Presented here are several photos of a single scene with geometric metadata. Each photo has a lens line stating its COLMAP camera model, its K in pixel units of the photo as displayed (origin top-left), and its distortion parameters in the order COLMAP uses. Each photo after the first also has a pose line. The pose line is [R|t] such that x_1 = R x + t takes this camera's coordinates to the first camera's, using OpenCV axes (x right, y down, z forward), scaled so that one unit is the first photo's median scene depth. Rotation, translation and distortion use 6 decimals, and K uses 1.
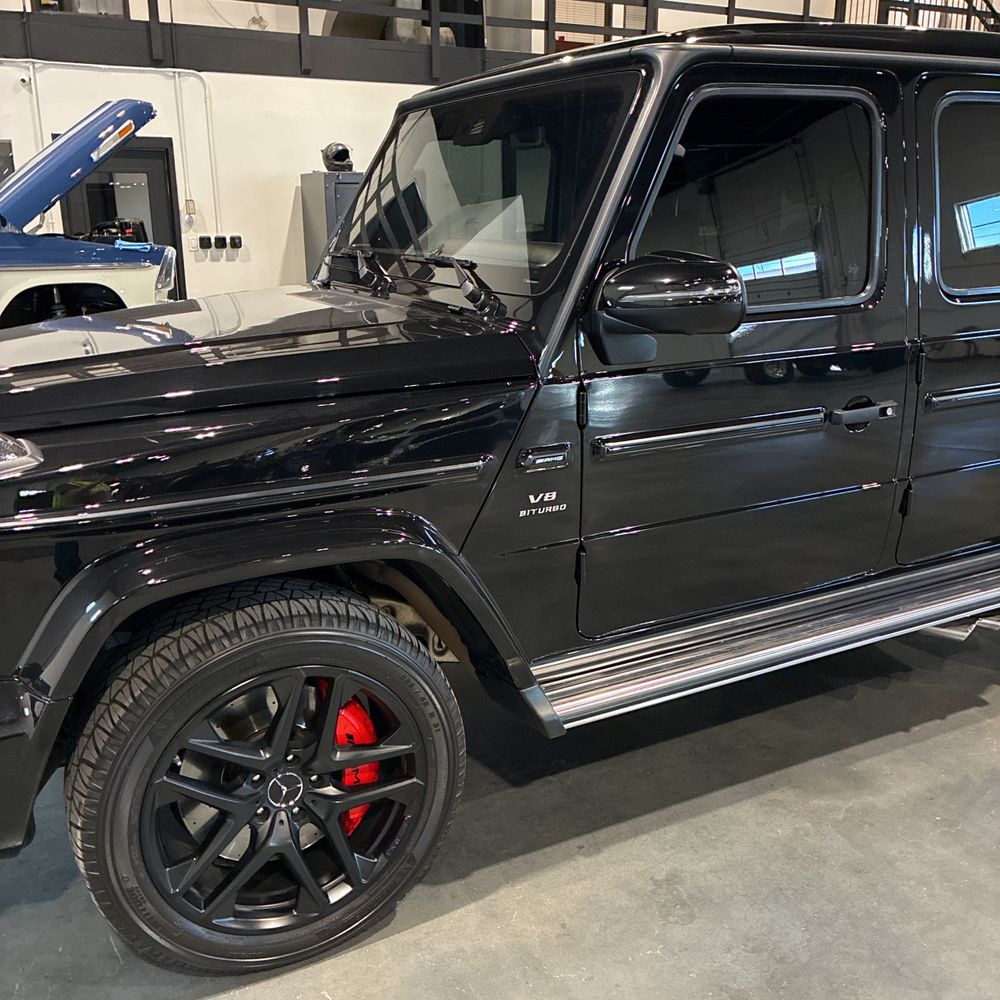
lens RADIAL K [[1015.1, 0, 499.3], [0, 1015.1, 502.4], [0, 0, 1]] dist [0.015381, 0.000000]
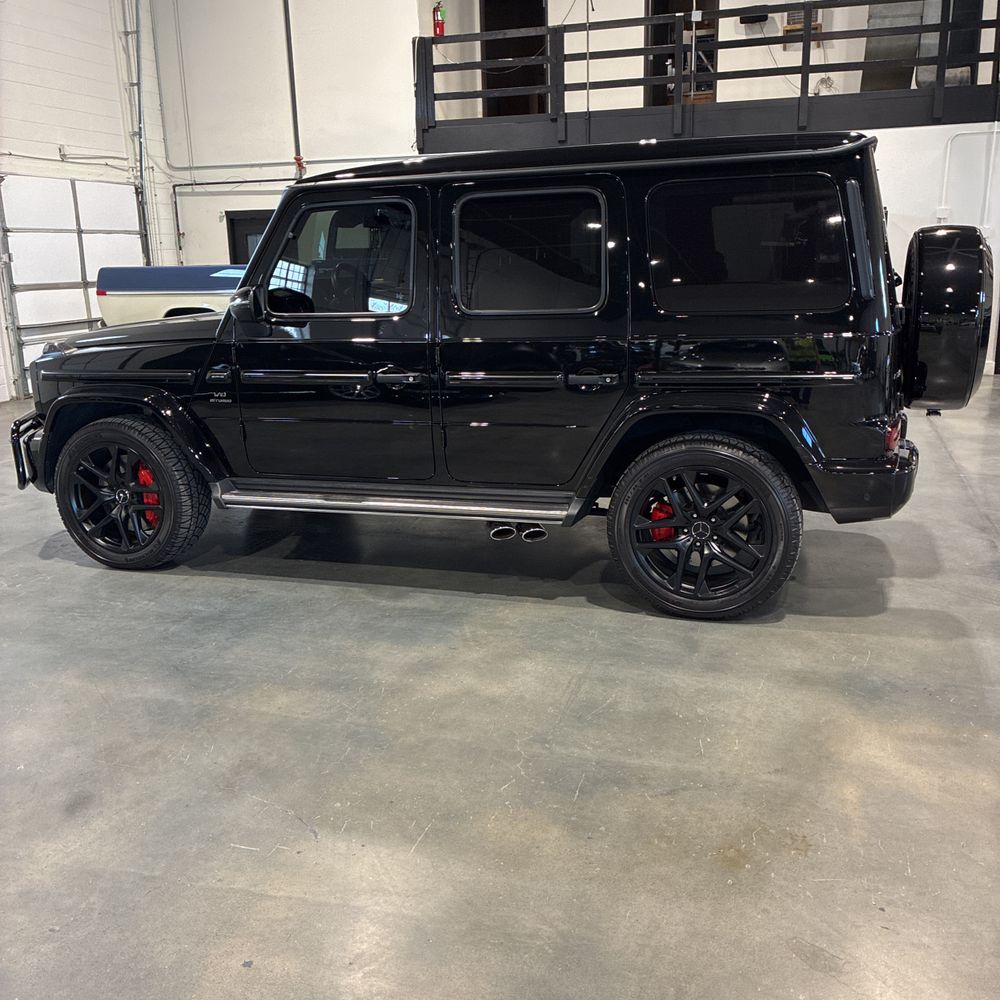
lens RADIAL K [[1015.1, 0, 497.2], [0, 1015.1, 501.4], [0, 0, 1]] dist [0.015381, 0.000000]
pose [[0.694633, 0.160793, -0.701164, 1.708491], [-0.179638, 0.982592, 0.047366, 0.008363], [0.696574, 0.093054, 0.711425, -0.105673]]
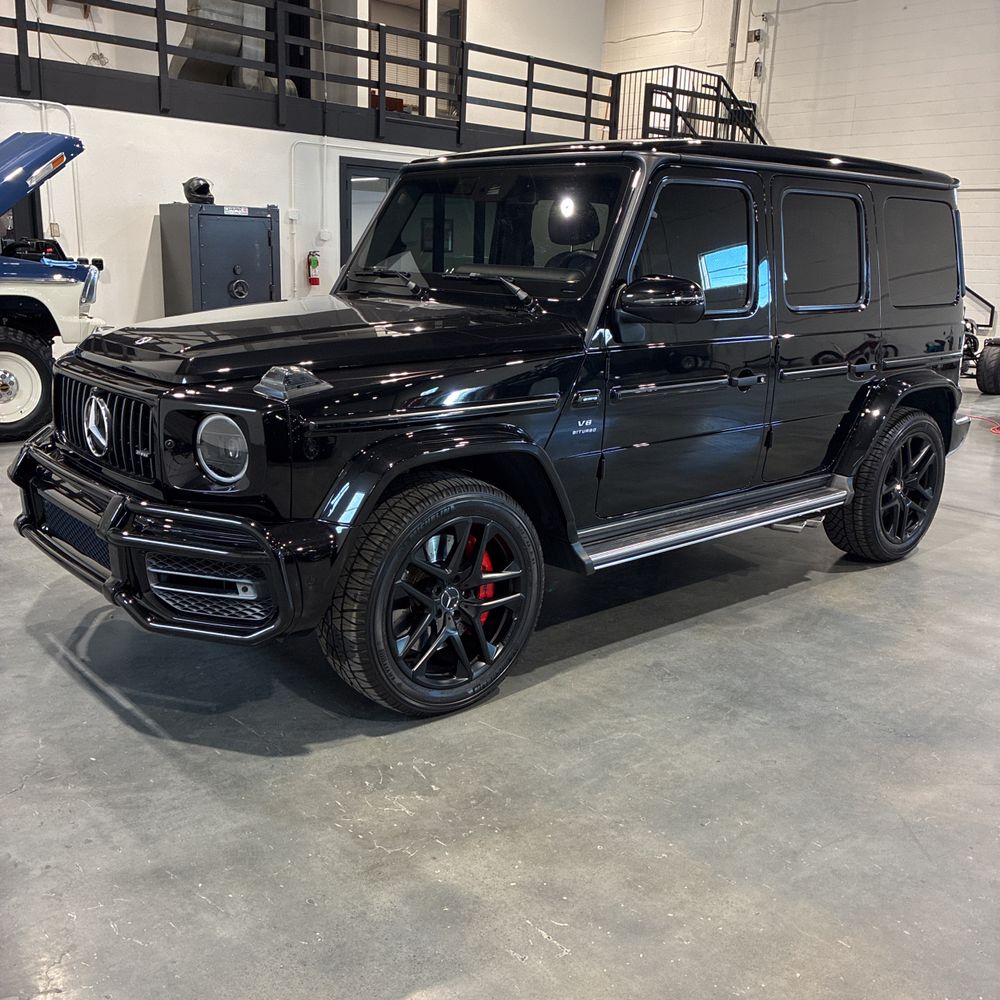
lens RADIAL K [[1015.1, 0, 497.4], [0, 1015.1, 500.2], [0, 0, 1]] dist [0.015381, 0.000000]
pose [[0.972593, -0.018318, 0.231791, -0.396242], [0.027040, 0.999038, -0.034509, 0.143882], [-0.230936, 0.039831, 0.972153, -0.455523]]
